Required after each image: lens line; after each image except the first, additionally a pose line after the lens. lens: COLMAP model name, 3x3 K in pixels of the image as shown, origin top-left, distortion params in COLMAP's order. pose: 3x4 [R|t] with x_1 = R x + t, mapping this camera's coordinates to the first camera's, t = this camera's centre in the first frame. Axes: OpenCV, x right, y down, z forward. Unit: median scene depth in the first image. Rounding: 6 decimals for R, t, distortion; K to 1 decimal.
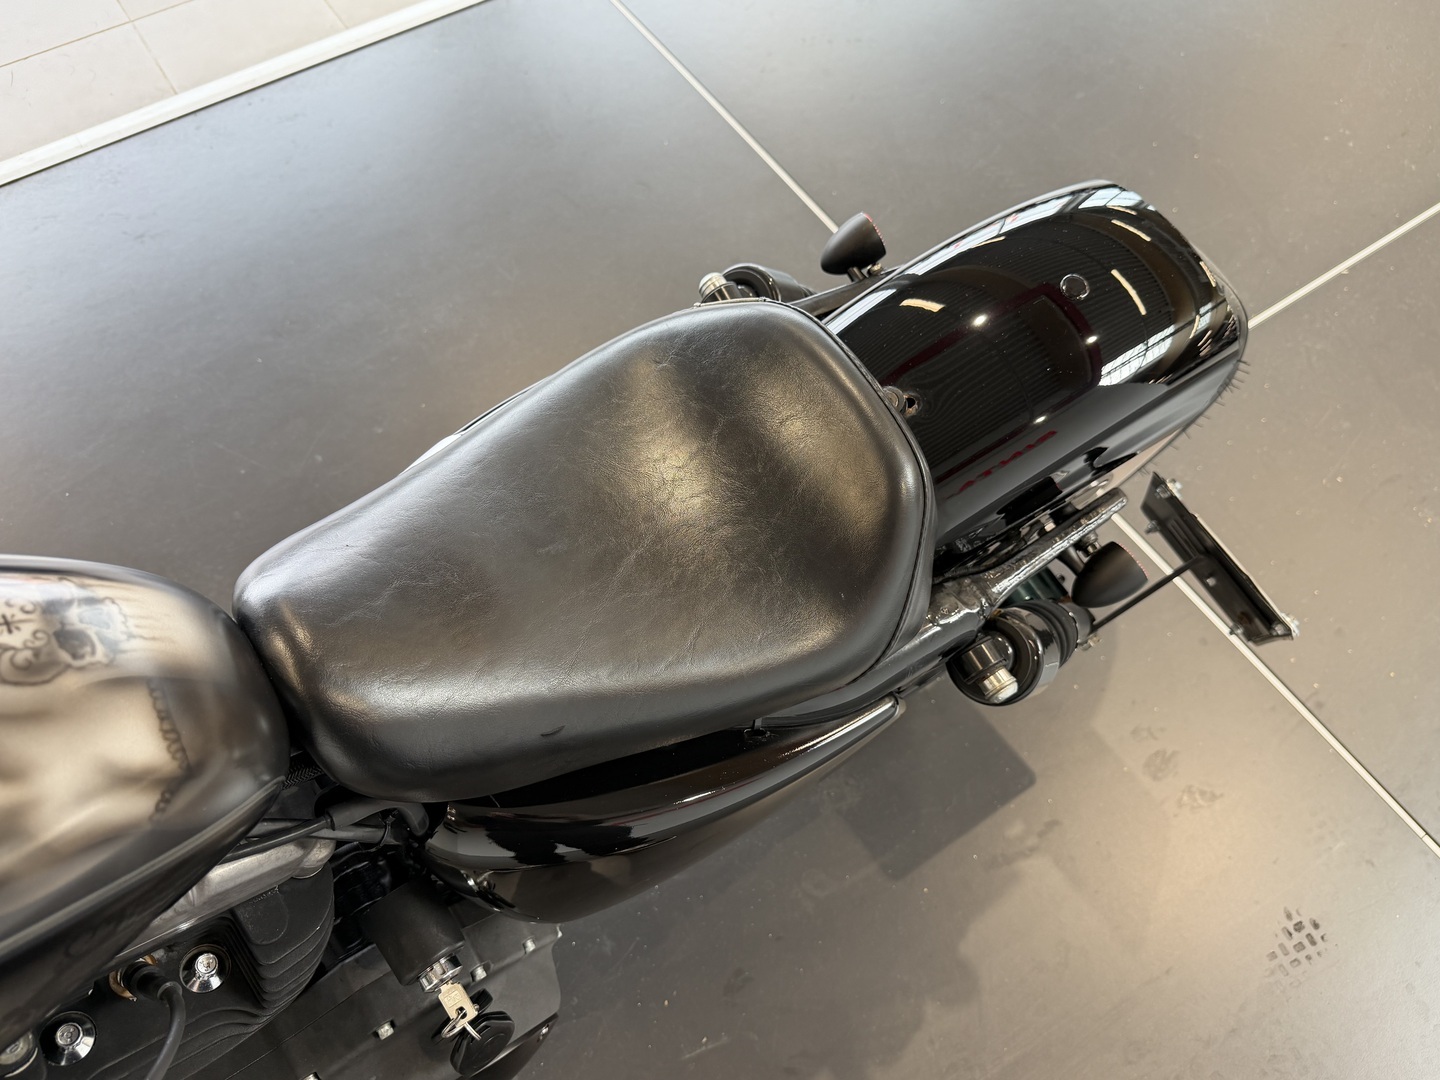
lens RADIAL K [[1047.9, 0, 716.4], [0, 1047.9, 552.0], [0, 0, 1]] dist [0.110486, -0.195318]
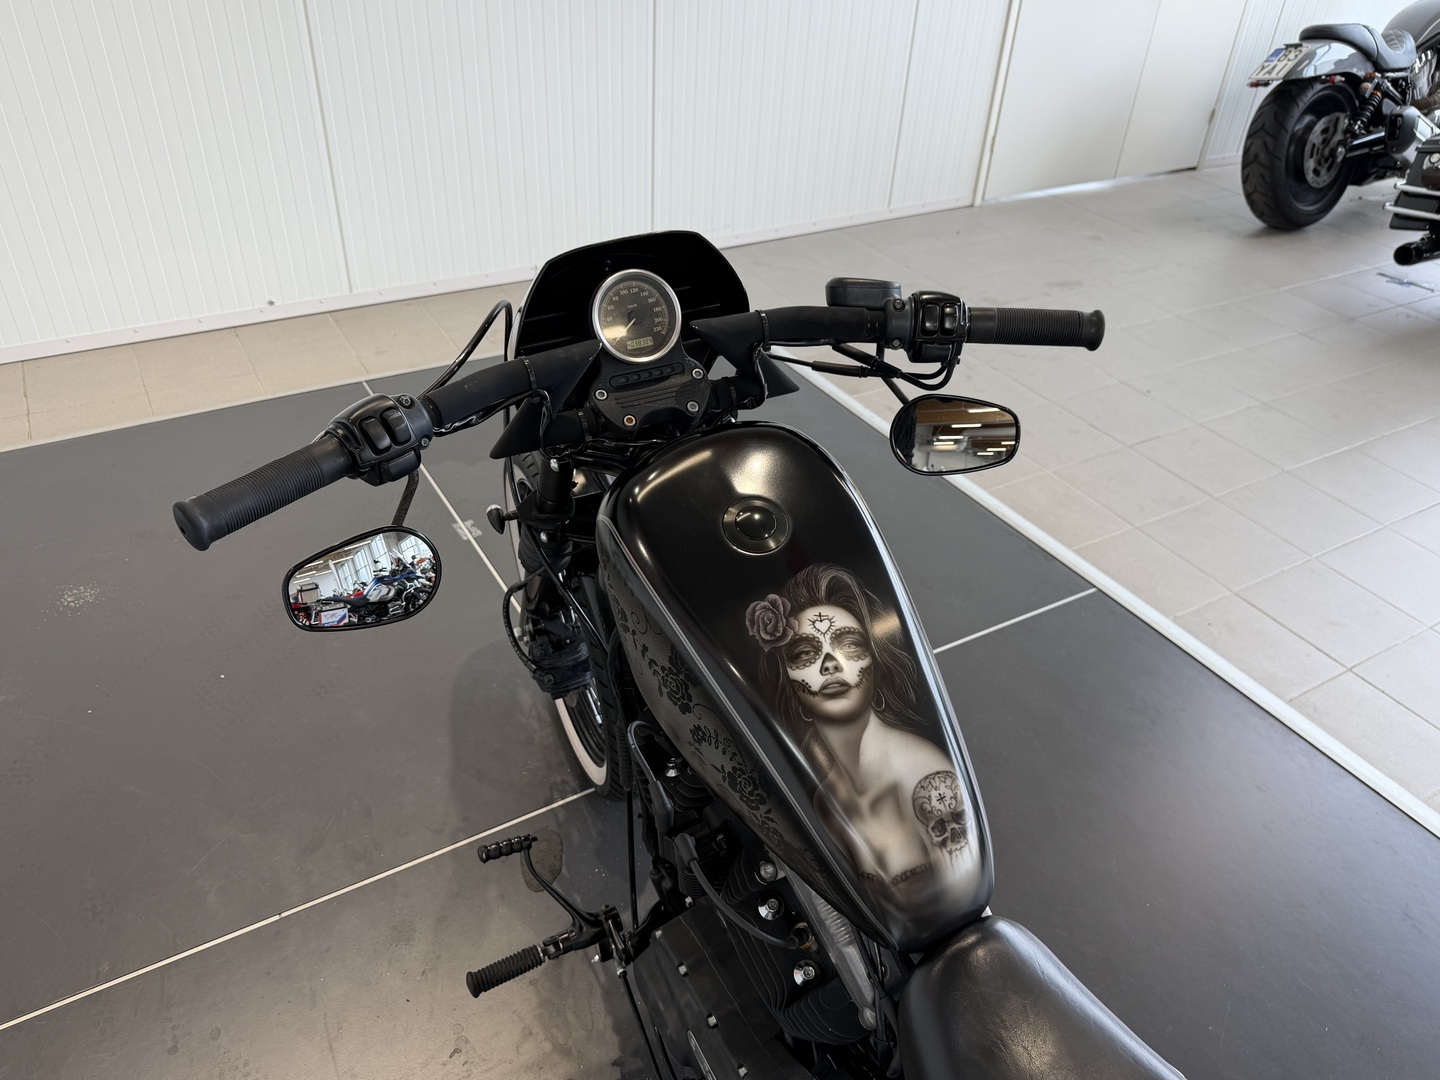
lens RADIAL K [[1070.9, 0, 702.6], [0, 1070.9, 539.3], [0, 0, 1]] dist [0.038292, -0.053519]
pose [[-0.072539, 0.541780, -0.837384, 0.925955], [-0.896407, 0.332673, 0.292888, -0.312194], [0.437256, 0.771883, 0.461524, -0.659199]]
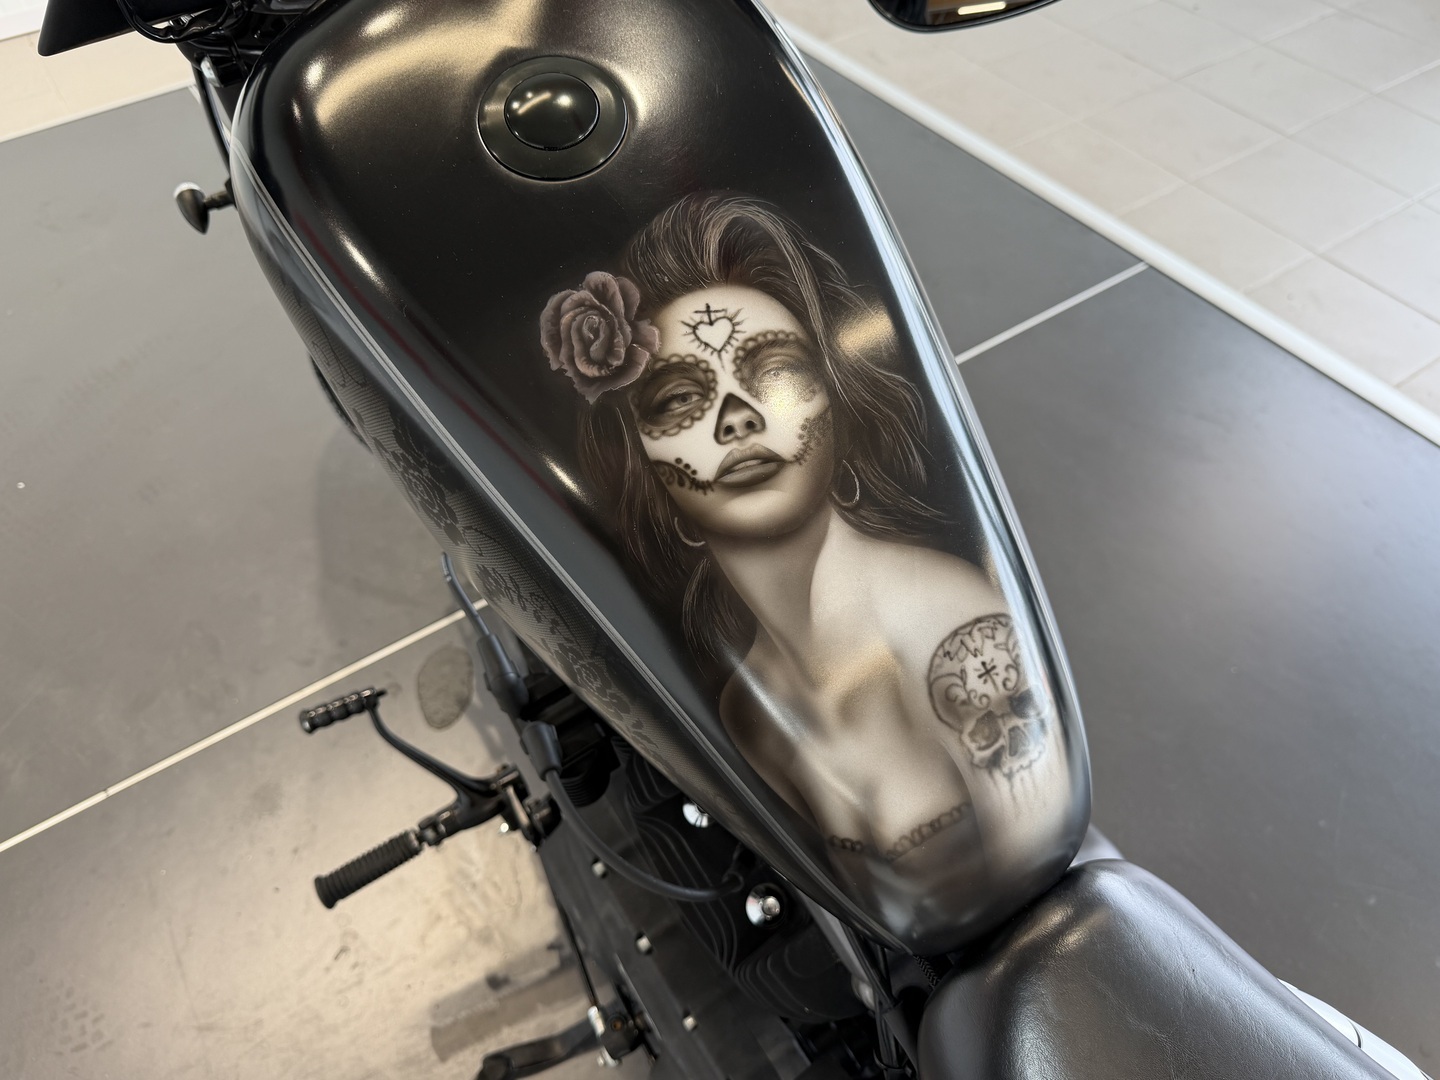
lens RADIAL K [[1047.9, 0, 716.4], [0, 1047.9, 552.0], [0, 0, 1]] dist [0.110486, -0.195318]
pose [[-0.005889, 0.741635, -0.670778, -0.033150], [-0.867829, 0.329483, 0.371906, -0.127353], [0.496828, 0.584311, 0.641672, 0.093732]]
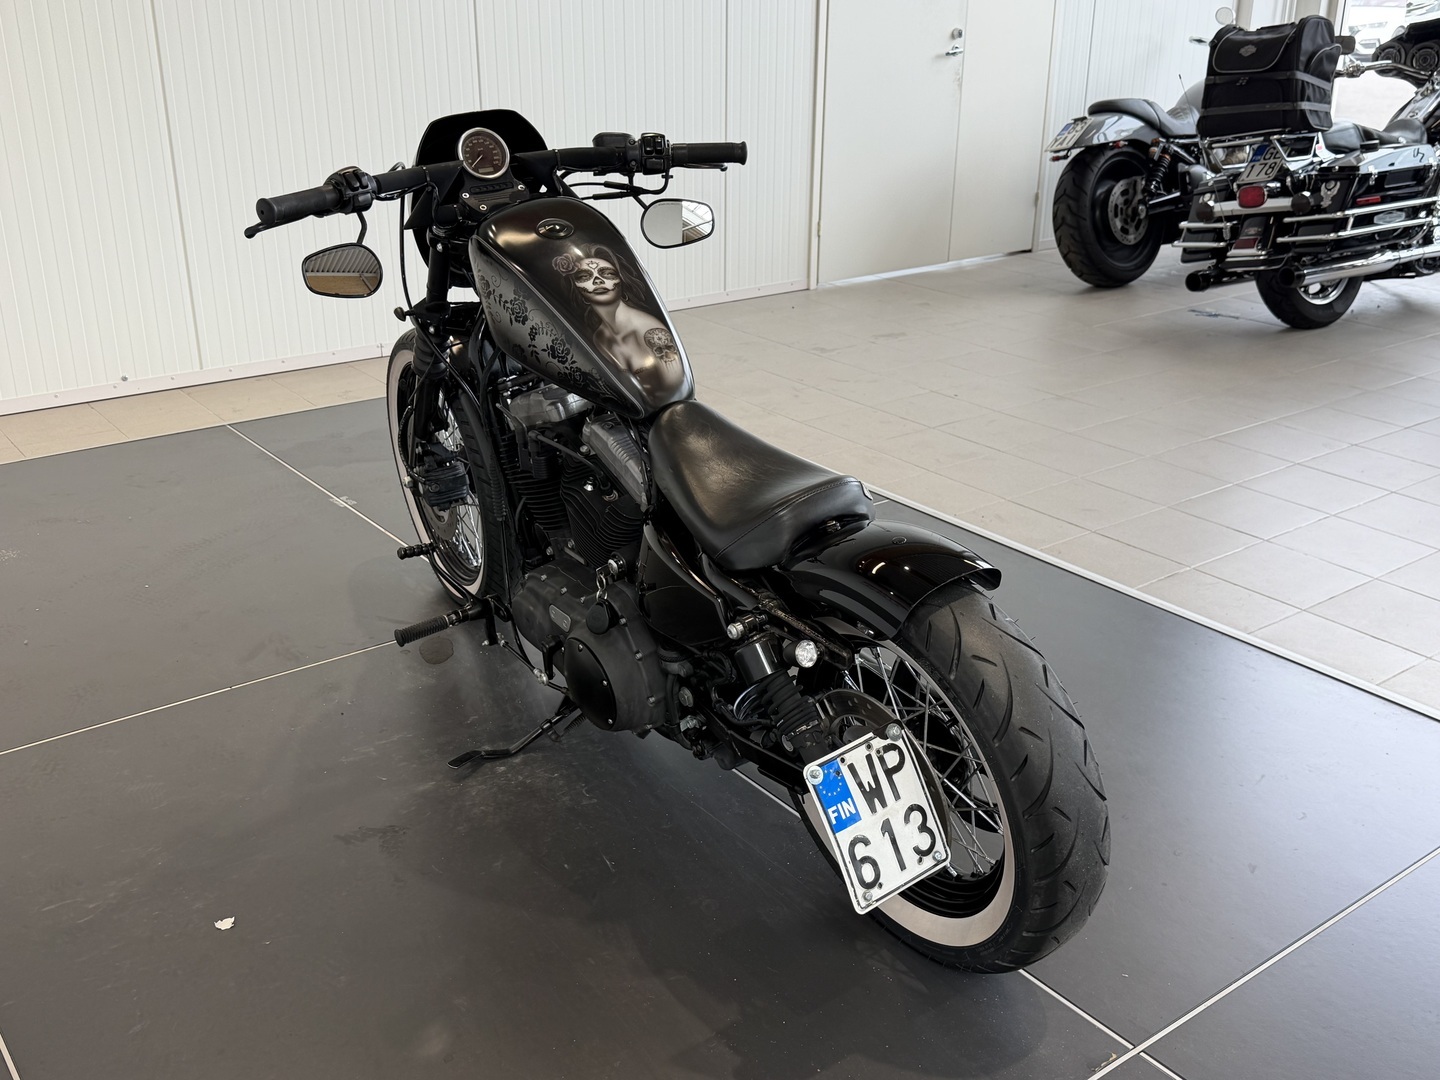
lens RADIAL K [[1473.2, 0, 703.9], [0, 1473.2, 551.5], [0, 0, 1]] dist [0.242928, -0.746179]
pose [[0.040497, 0.333322, -0.941943, 5.073687], [-0.877834, 0.462149, 0.125799, -0.430065], [0.477249, 0.821775, 0.311317, -0.088939]]
